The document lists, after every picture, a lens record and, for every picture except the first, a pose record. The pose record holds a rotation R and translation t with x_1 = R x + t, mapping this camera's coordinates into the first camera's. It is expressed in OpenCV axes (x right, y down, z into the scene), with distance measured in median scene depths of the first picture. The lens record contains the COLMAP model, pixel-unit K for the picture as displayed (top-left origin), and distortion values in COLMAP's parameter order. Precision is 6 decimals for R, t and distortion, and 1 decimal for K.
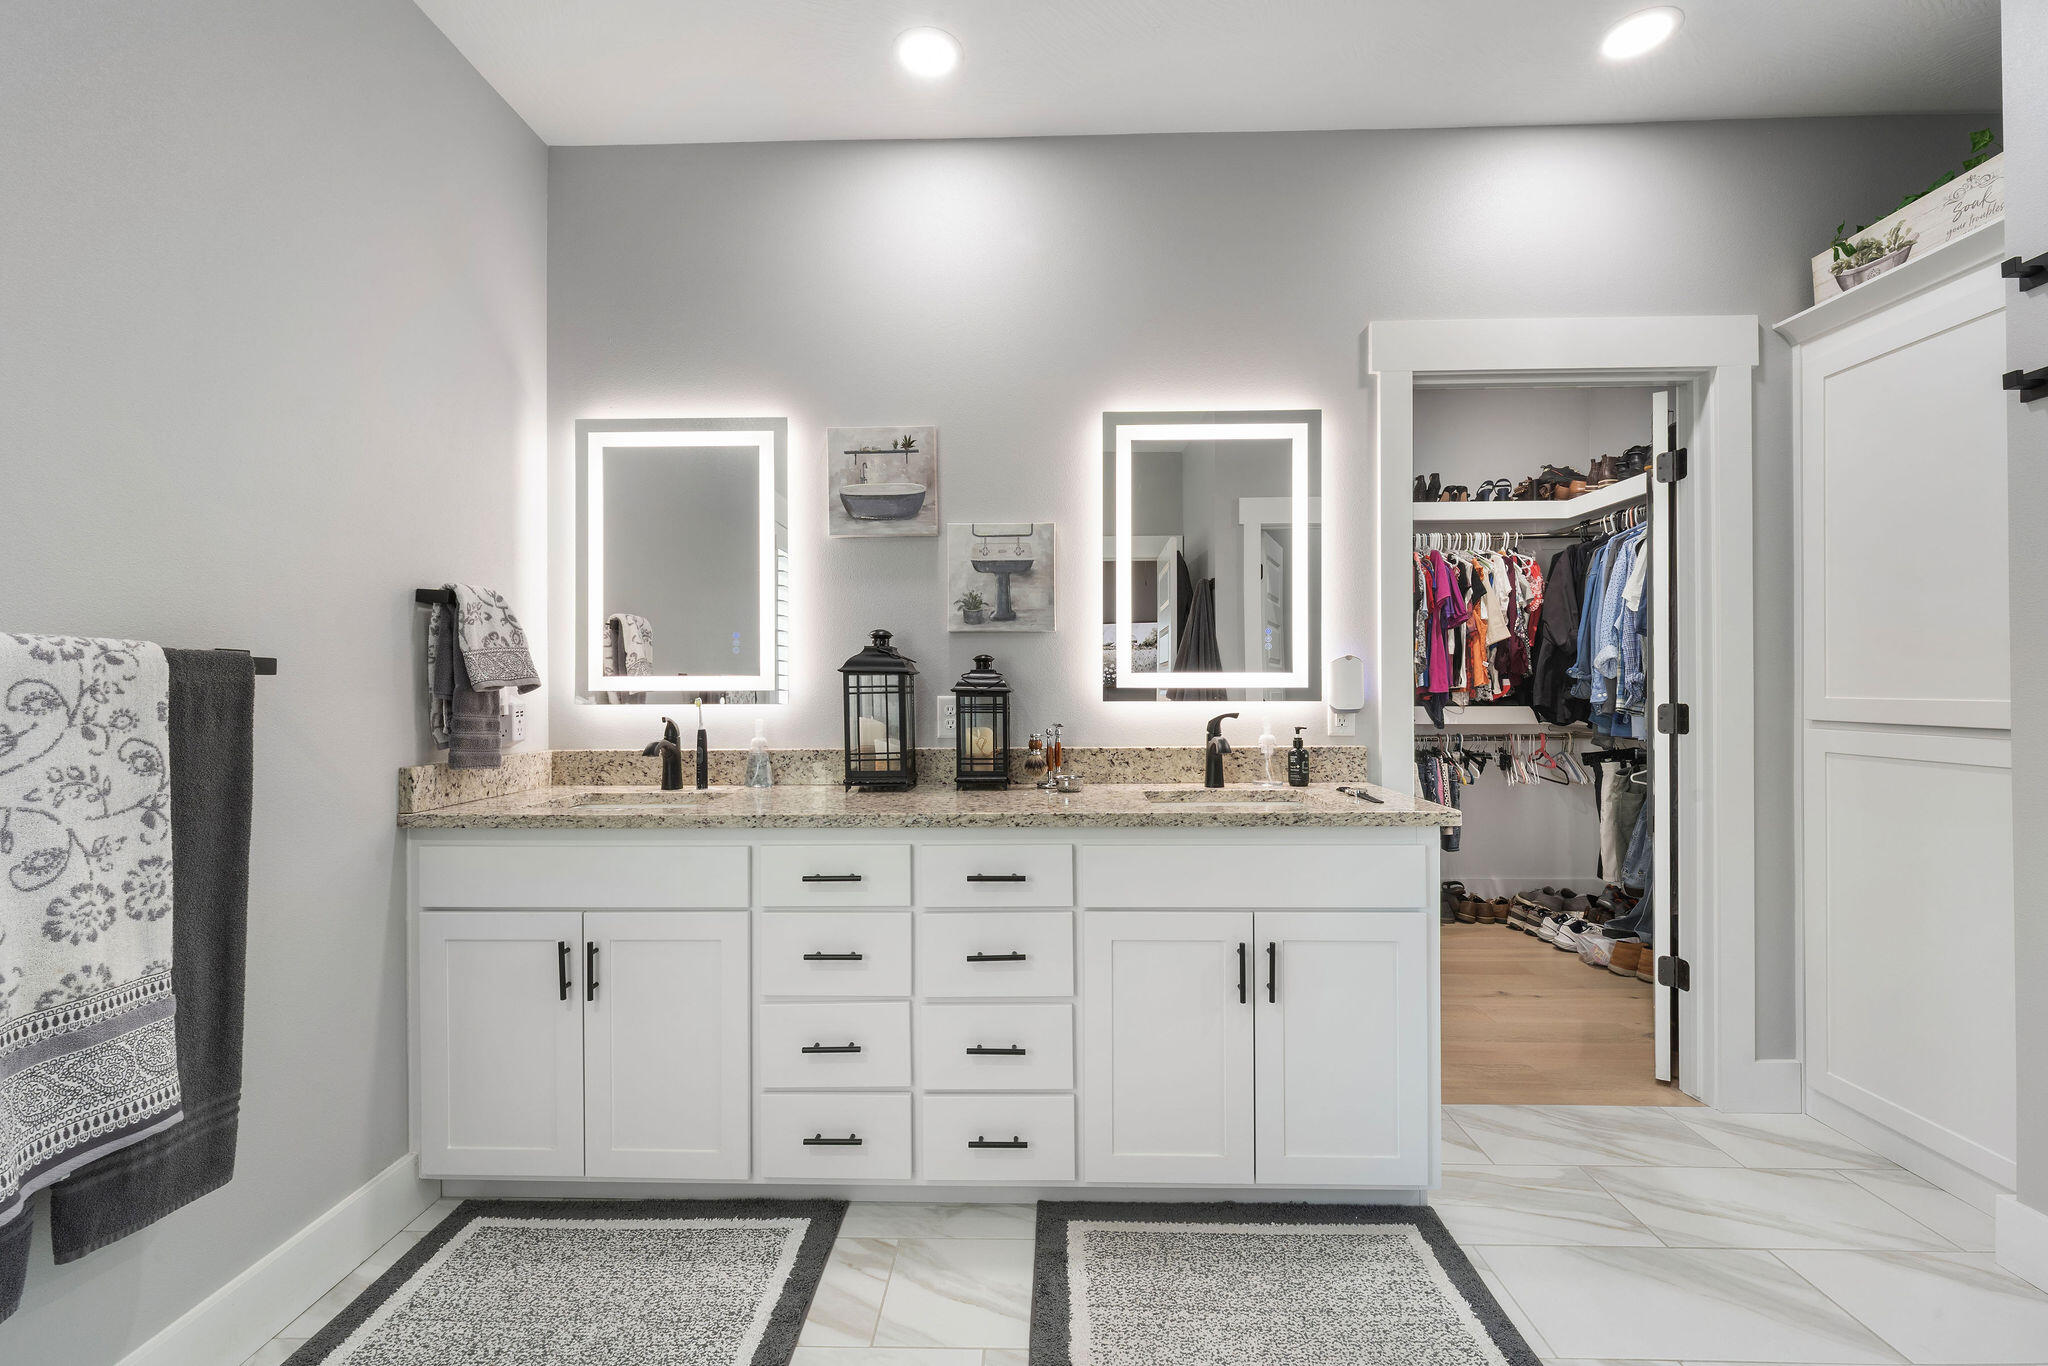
lens RADIAL K [[850.6, 0, 1023.7], [0, 850.6, 683.3], [0, 0, 1]] dist [0.003839, -0.001848]
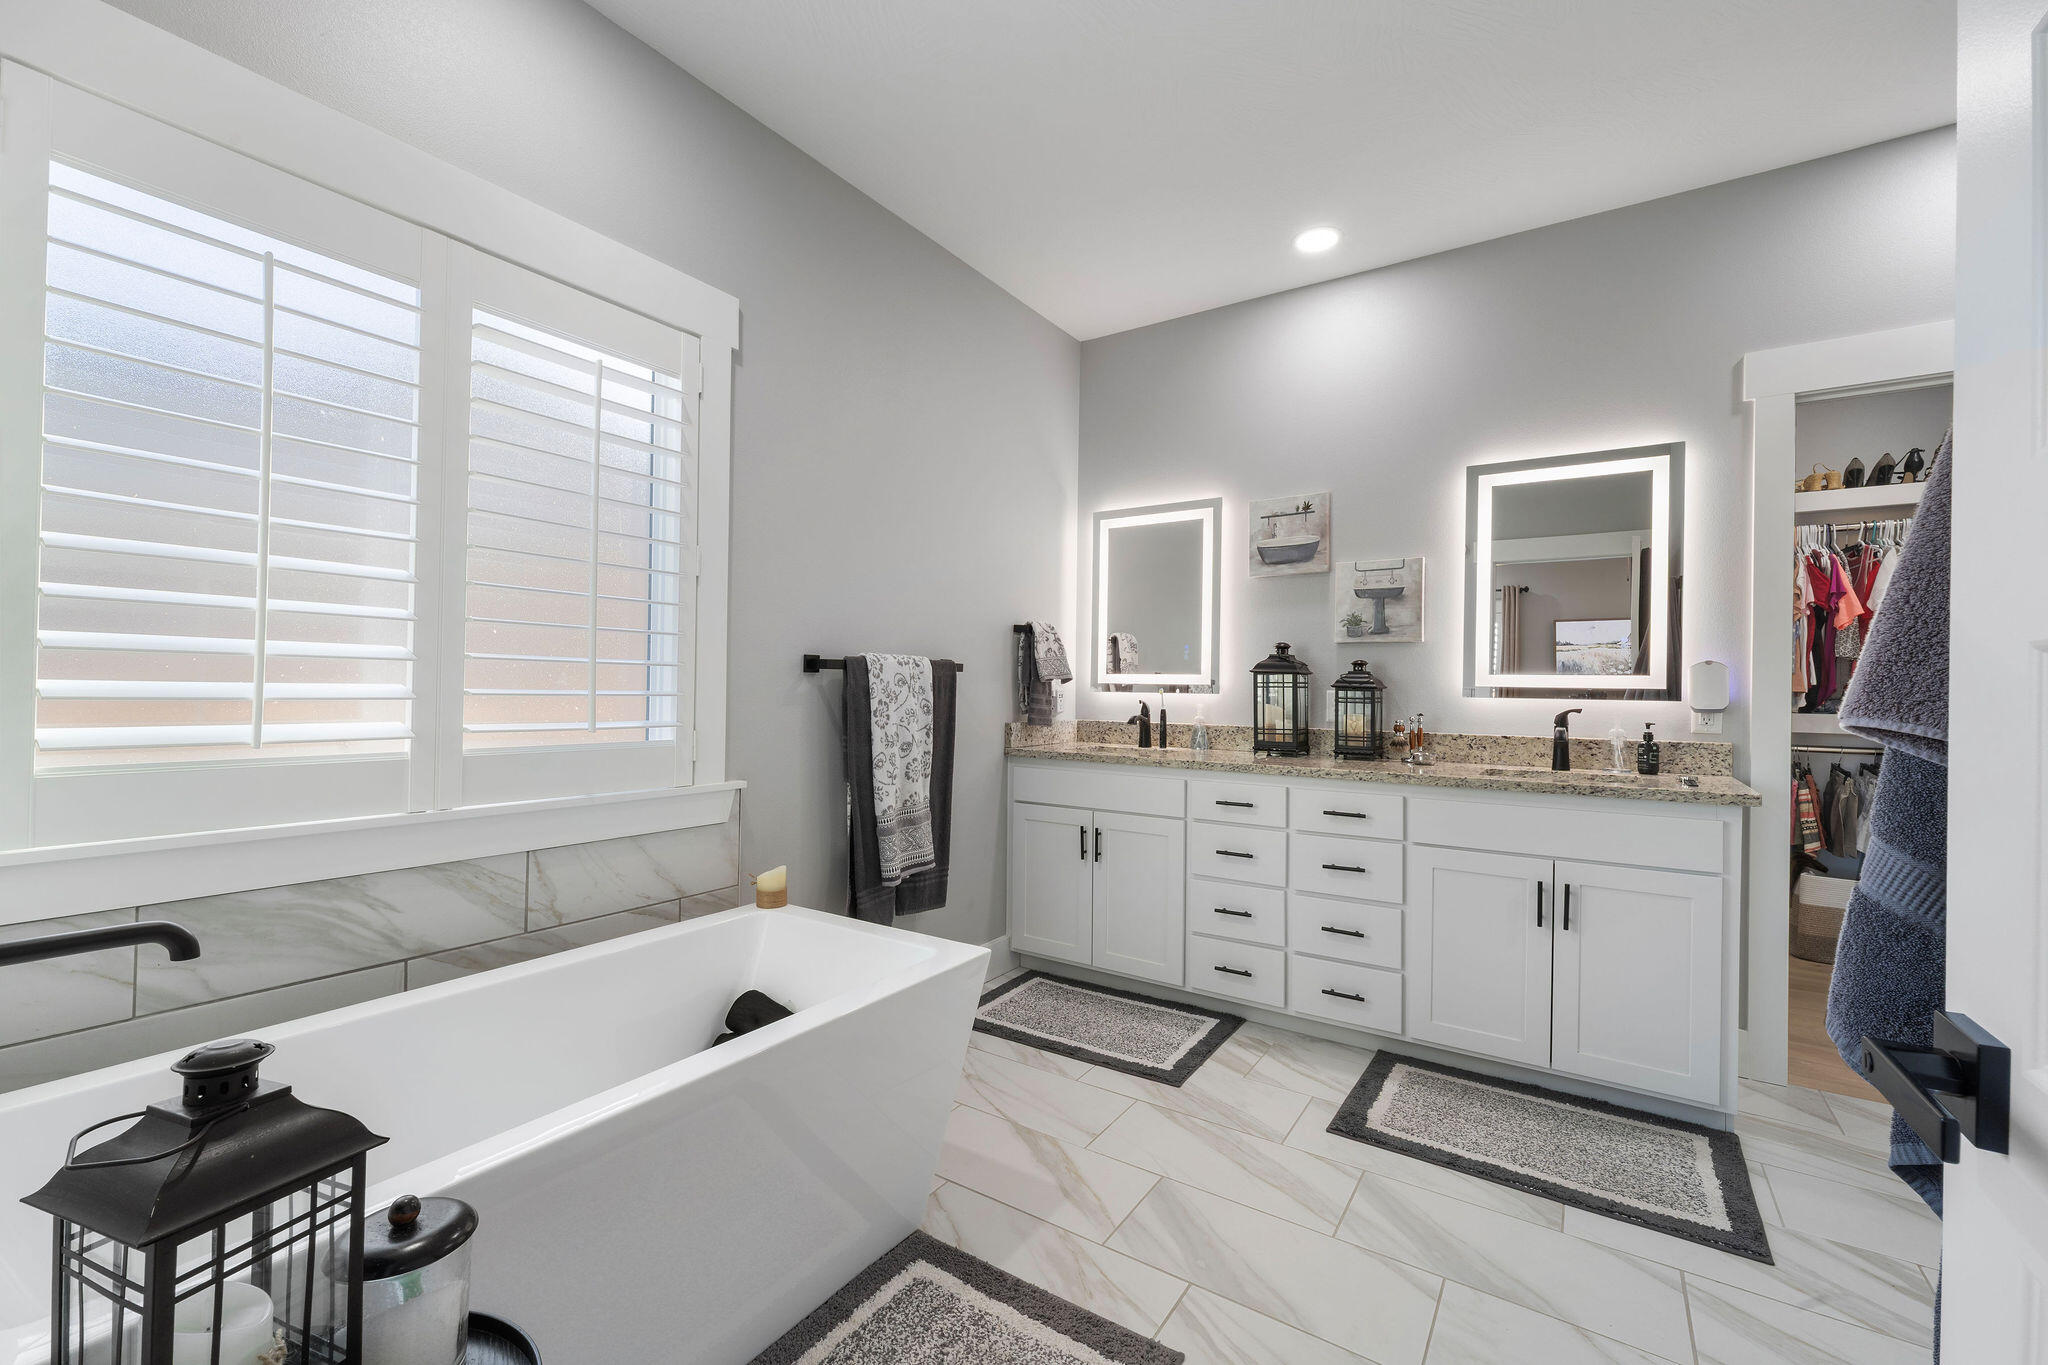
lens RADIAL K [[850.6, 0, 1026.2], [0, 850.6, 681.2], [0, 0, 1]] dist [0.003839, -0.001848]
pose [[0.848599, 0.012874, -0.528880, 0.228325], [-0.013838, 0.999902, 0.002137, 0.004497], [0.528856, 0.005506, 0.848694, -0.444212]]
